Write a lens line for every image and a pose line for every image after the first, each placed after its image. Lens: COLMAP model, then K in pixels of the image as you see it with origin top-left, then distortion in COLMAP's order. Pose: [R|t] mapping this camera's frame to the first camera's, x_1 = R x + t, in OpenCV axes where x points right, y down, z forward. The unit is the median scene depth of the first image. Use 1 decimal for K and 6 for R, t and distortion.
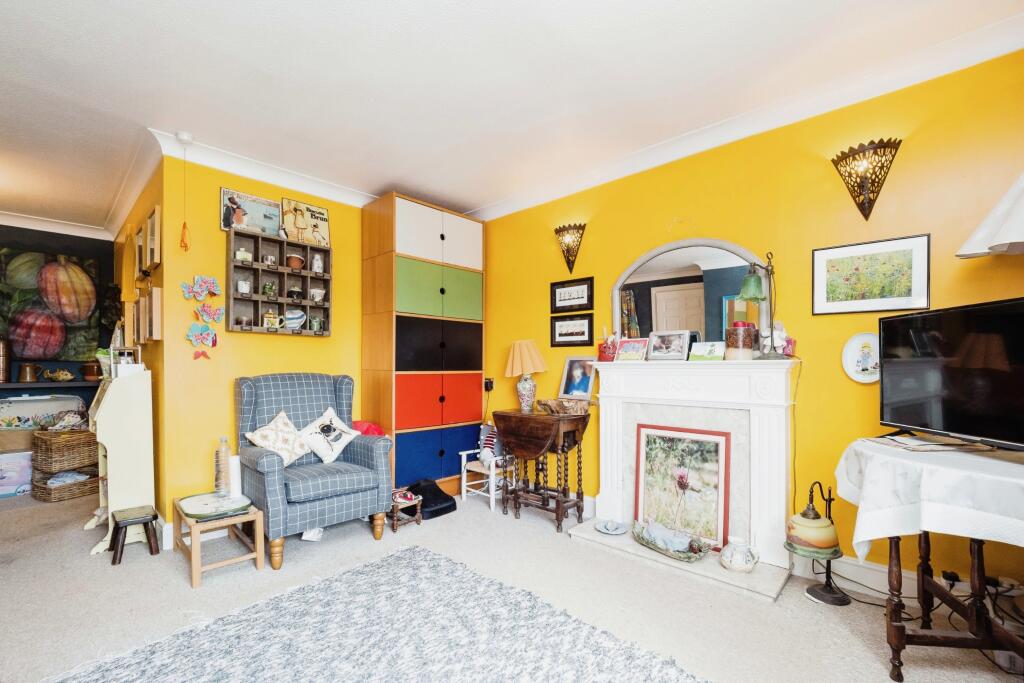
lens RADIAL K [[443.3, 0, 516.3], [0, 443.3, 365.5], [0, 0, 1]] dist [-0.000602, -0.000294]
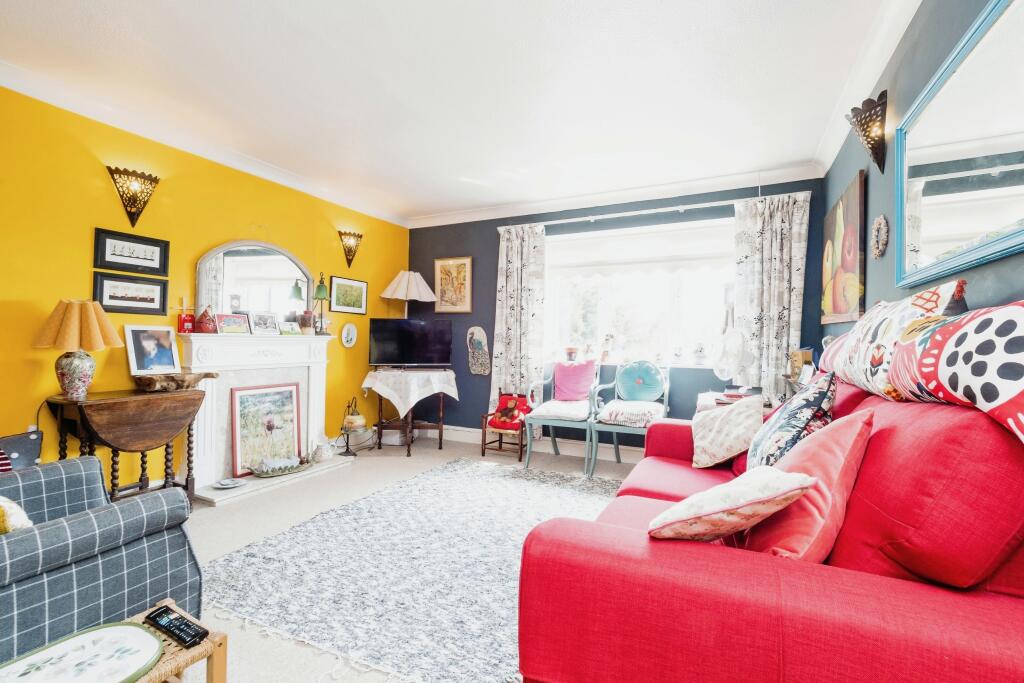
lens RADIAL K [[443.3, 0, 512.3], [0, 443.3, 341.4], [0, 0, 1]] dist [-0.000602, -0.000294]
pose [[-0.280437, 0.001574, 0.959871, -0.928923], [-0.005351, 0.999981, -0.003203, 0.009309], [-0.959857, -0.006035, -0.280423, 0.566528]]
